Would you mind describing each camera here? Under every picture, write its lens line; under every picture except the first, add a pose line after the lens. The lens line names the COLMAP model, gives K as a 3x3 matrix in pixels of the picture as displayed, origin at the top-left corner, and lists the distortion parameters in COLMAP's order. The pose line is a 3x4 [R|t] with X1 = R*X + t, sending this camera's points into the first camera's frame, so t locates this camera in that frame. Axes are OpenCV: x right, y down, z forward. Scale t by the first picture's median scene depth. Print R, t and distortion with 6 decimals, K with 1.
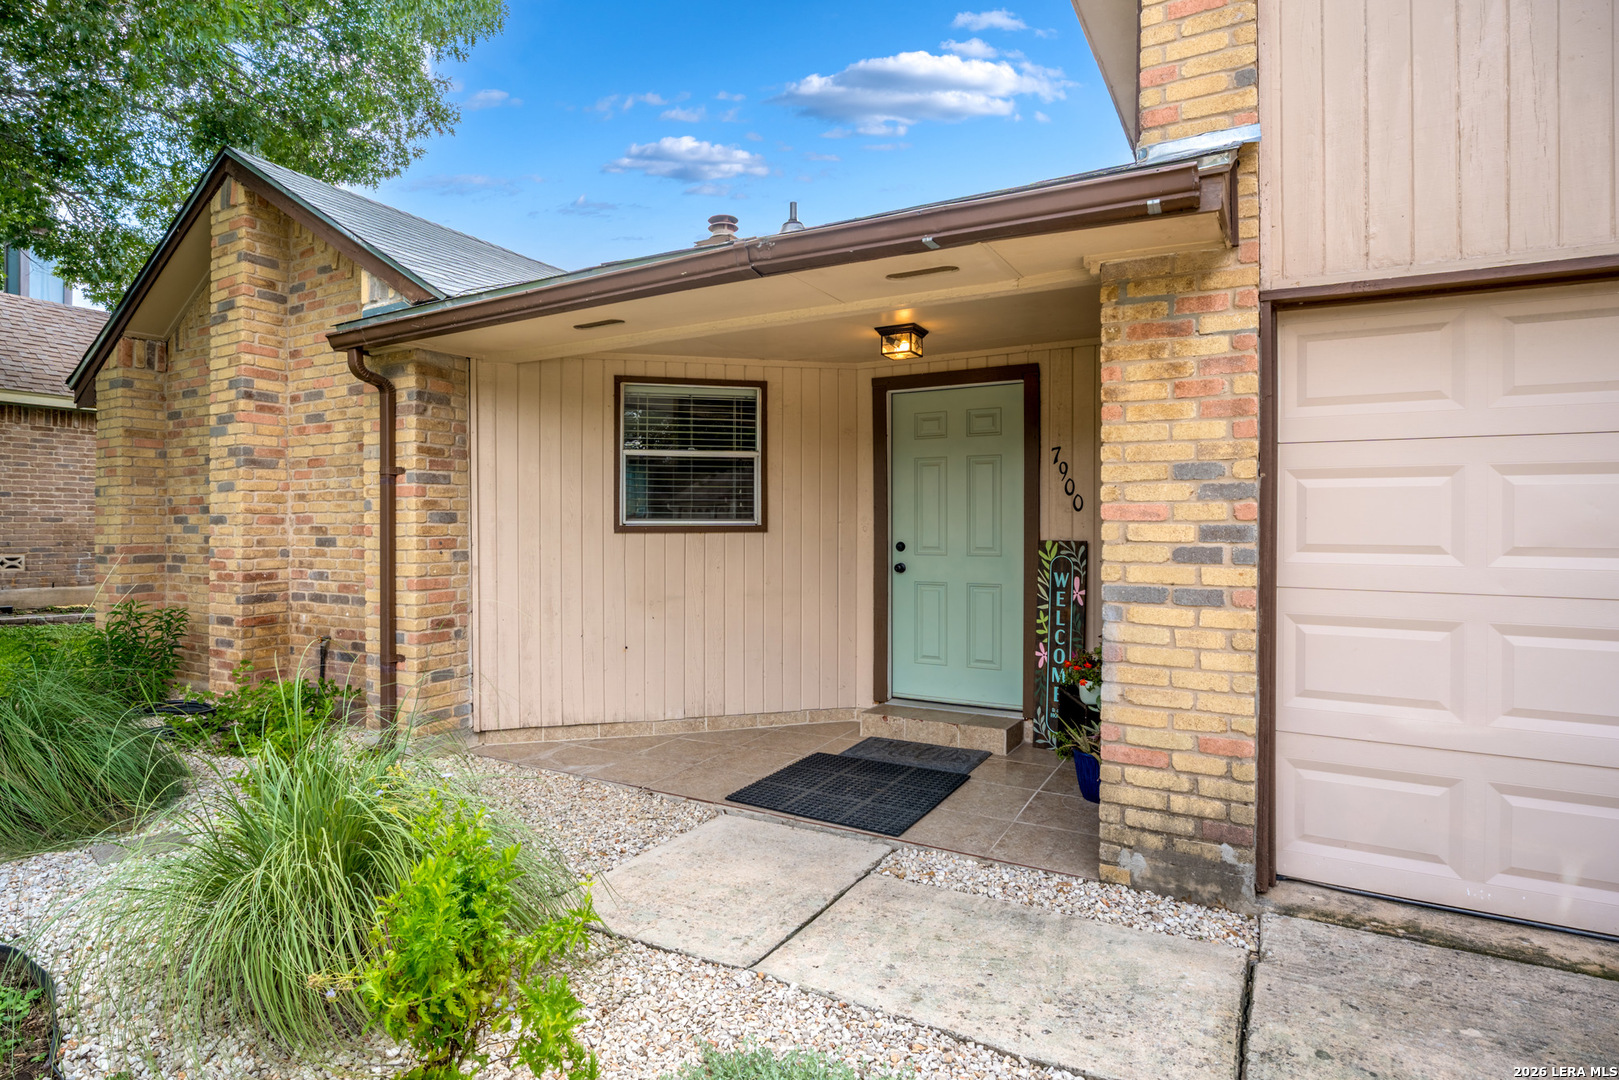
lens RADIAL K [[848.7, 0, 802.6], [0, 848.7, 522.1], [0, 0, 1]] dist [-0.010717, -0.001558]
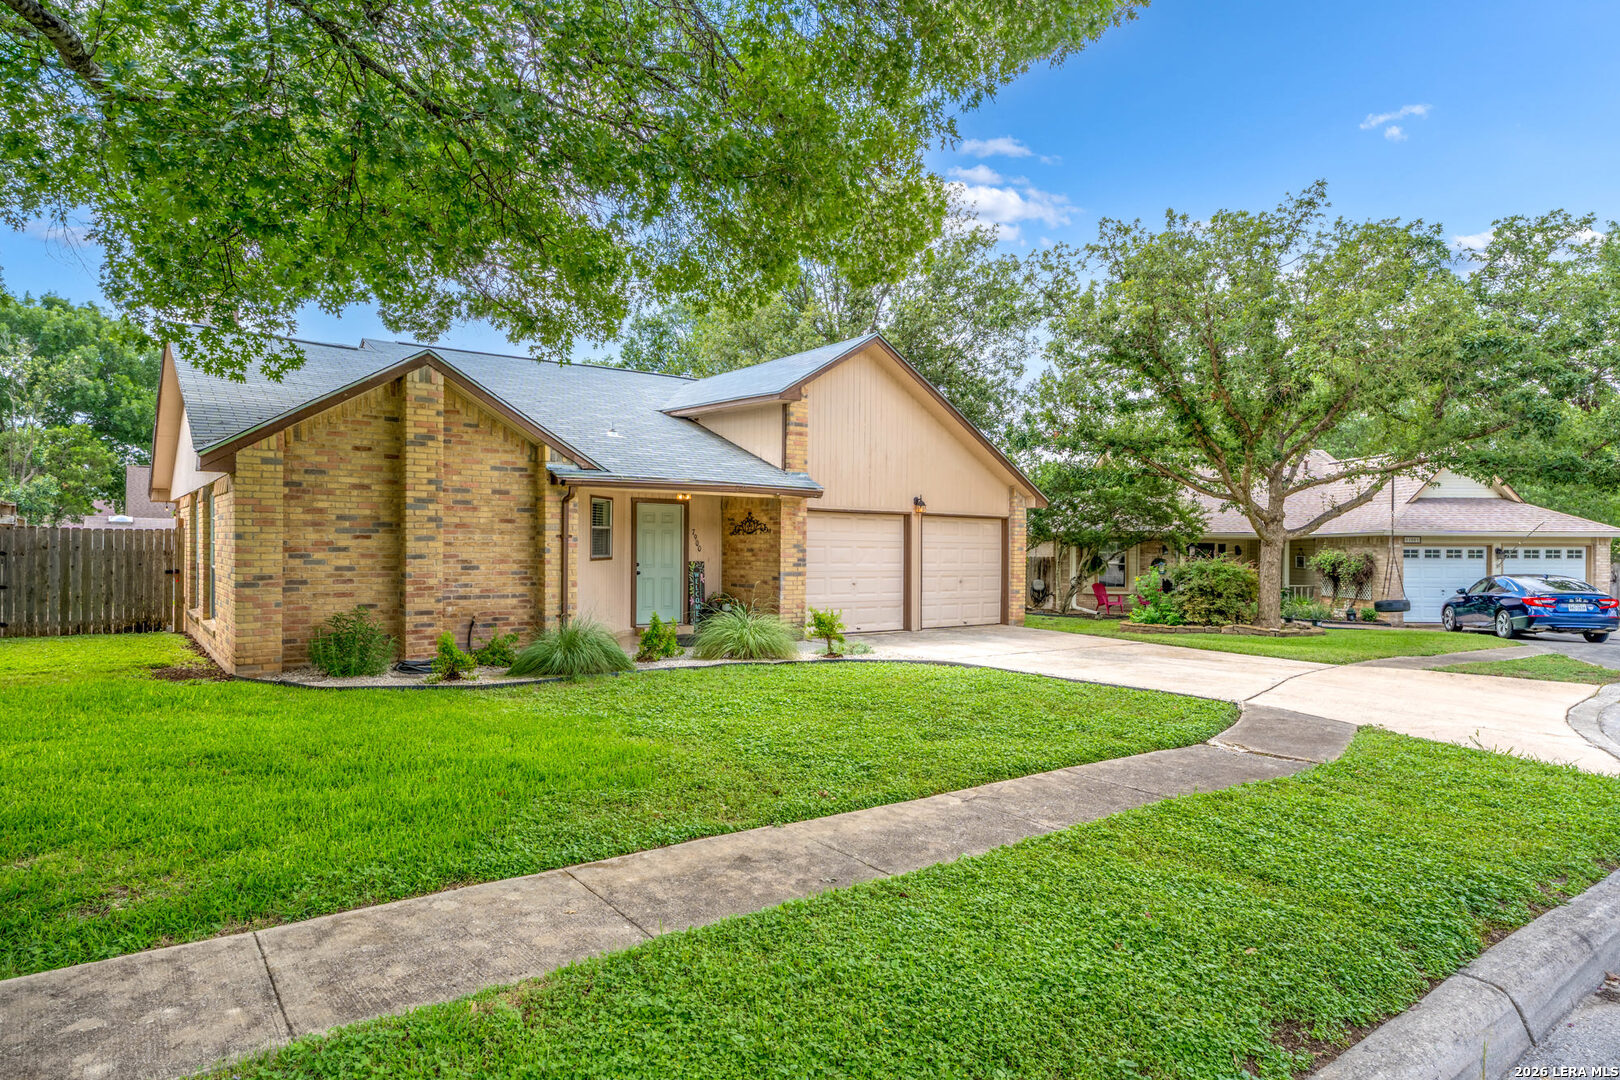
lens RADIAL K [[938.3, 0, 810.0], [0, 938.3, 540.0], [0, 0, 1]] dist [0.001415, -0.000073]
pose [[0.378910, 0.006439, 0.925411, -2.524230], [-0.013505, 0.999908, -0.001428, -0.052740], [-0.925335, -0.011957, 0.378962, -0.586872]]
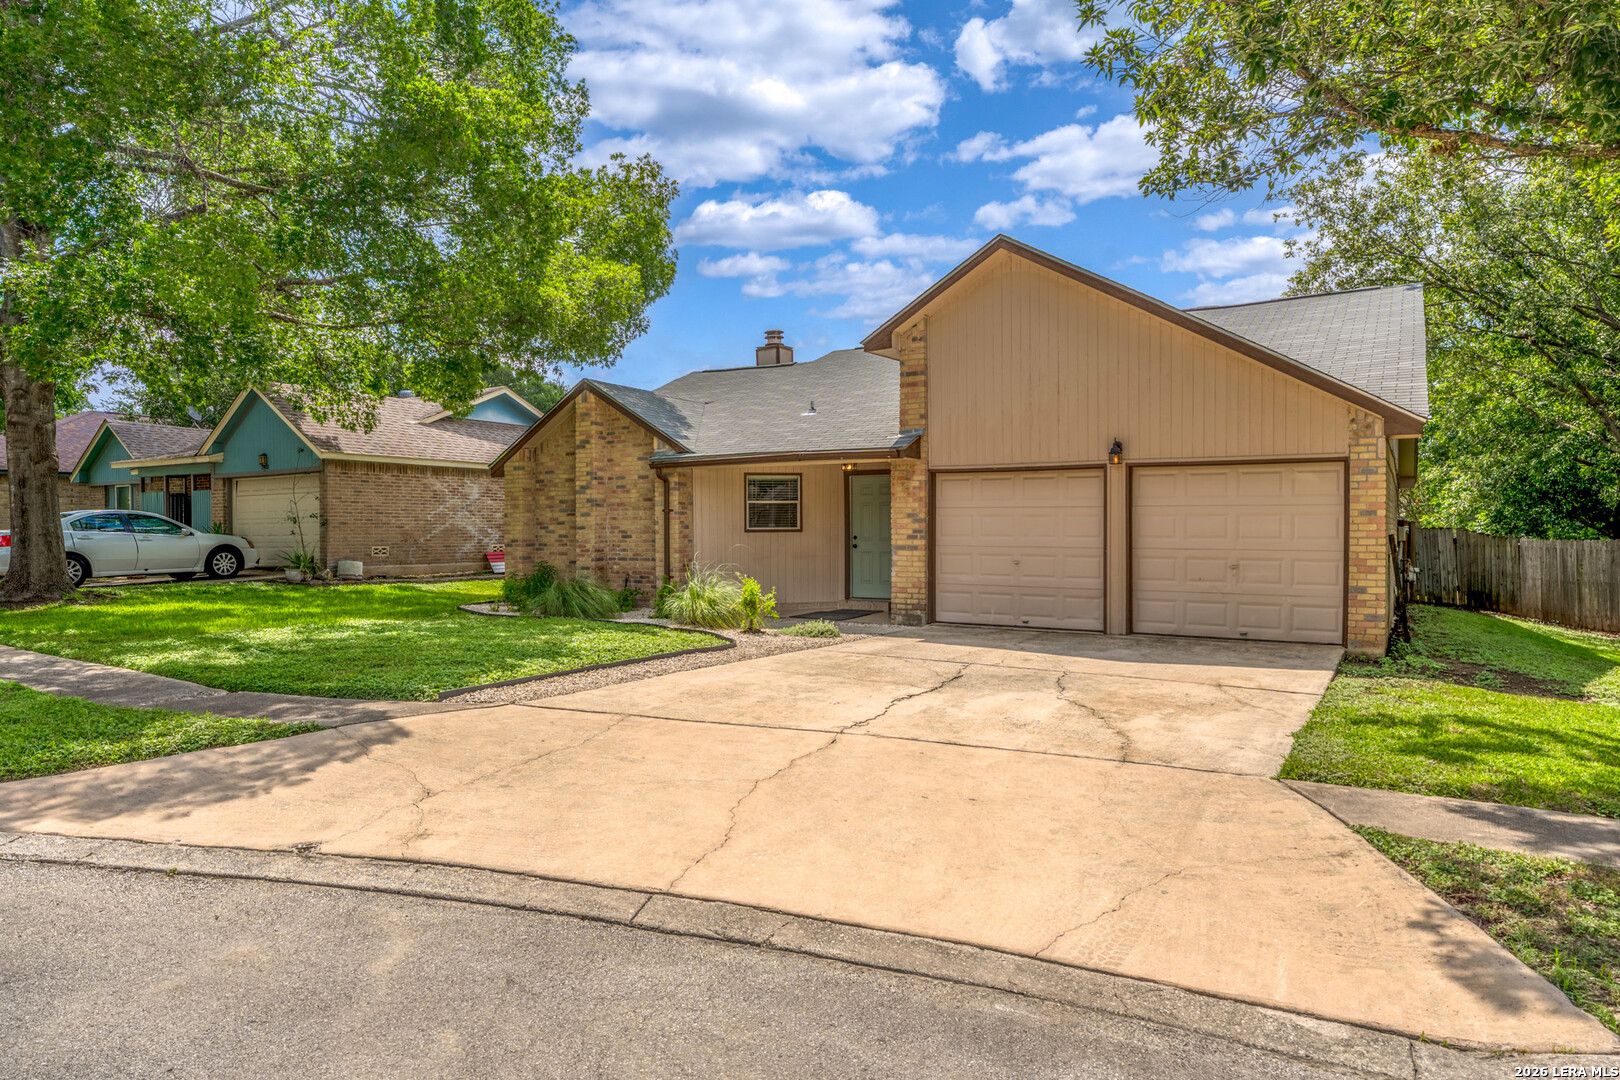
lens RADIAL K [[994.5, 0, 814.6], [0, 994.5, 521.0], [0, 0, 1]] dist [-0.003697, -0.000452]
pose [[0.999536, -0.003544, -0.030242, 0.094097], [0.003487, 0.999992, -0.001958, -0.016581], [0.030249, 0.001851, 0.999541, -2.176273]]
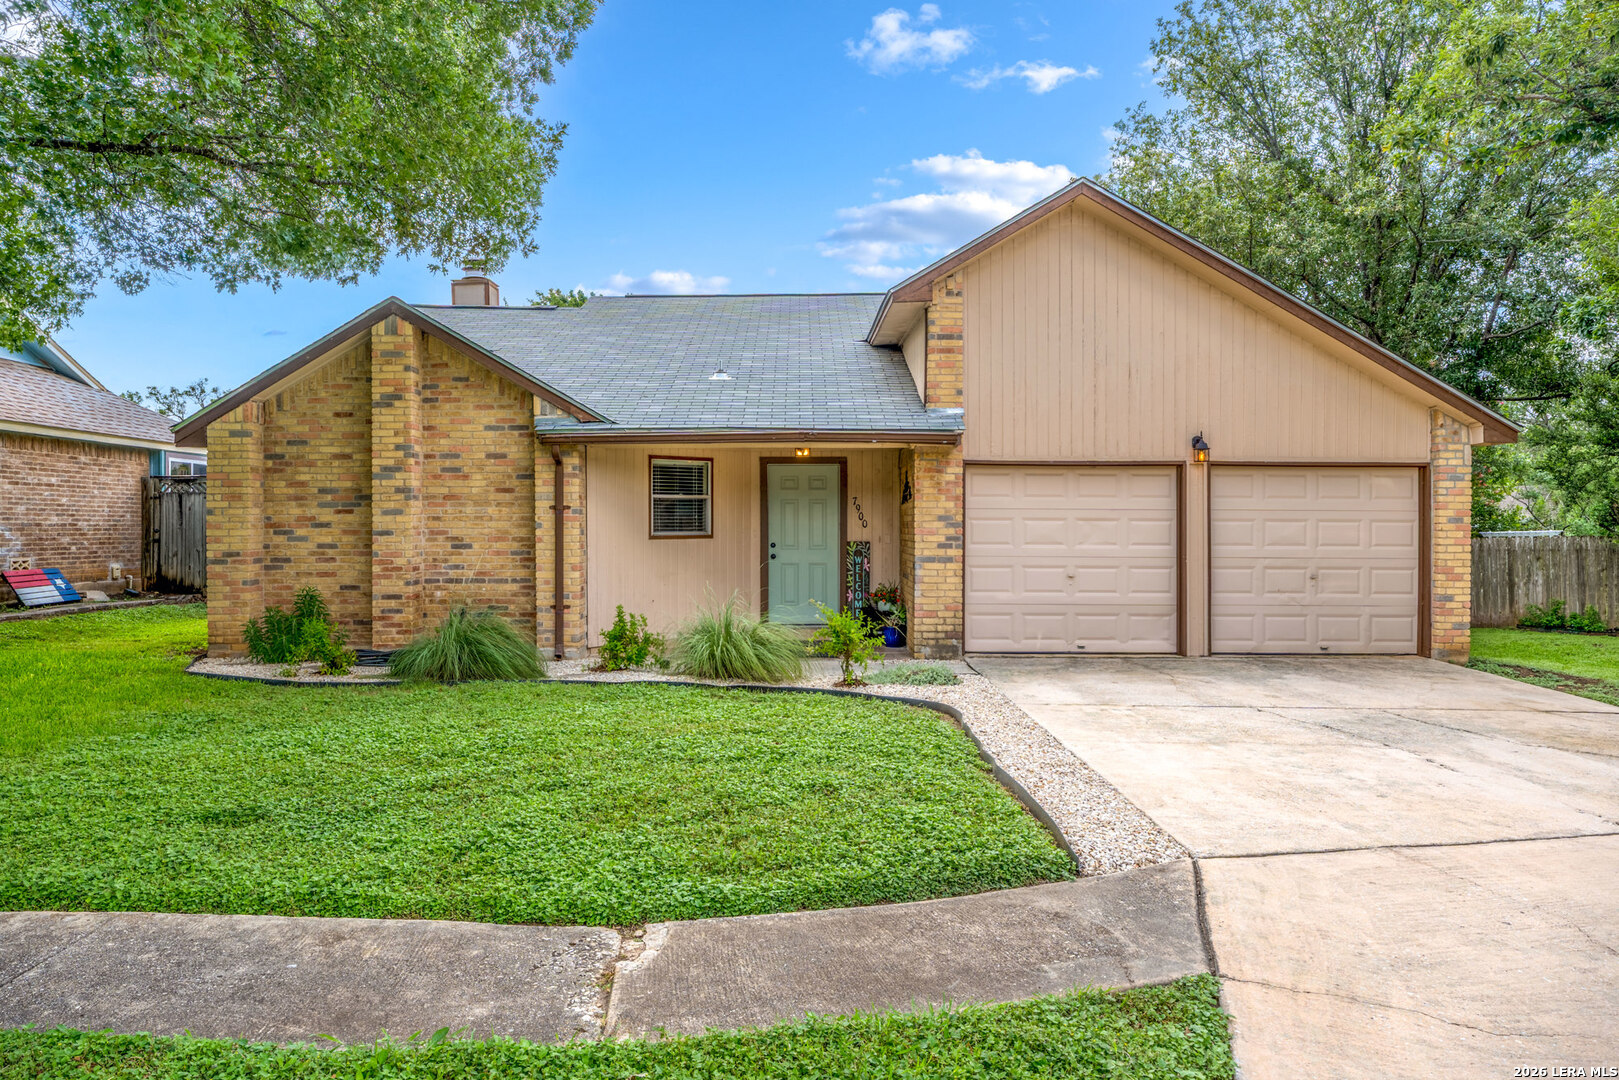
lens RADIAL K [[1103.5, 0, 802.0], [0, 1103.5, 513.0], [0, 0, 1]] dist [-0.002569, 0.001554]
pose [[0.867827, 0.004306, 0.496848, -1.184589], [-0.001721, 0.999982, -0.005661, -0.033459], [-0.496864, 0.004058, 0.867819, -1.327713]]
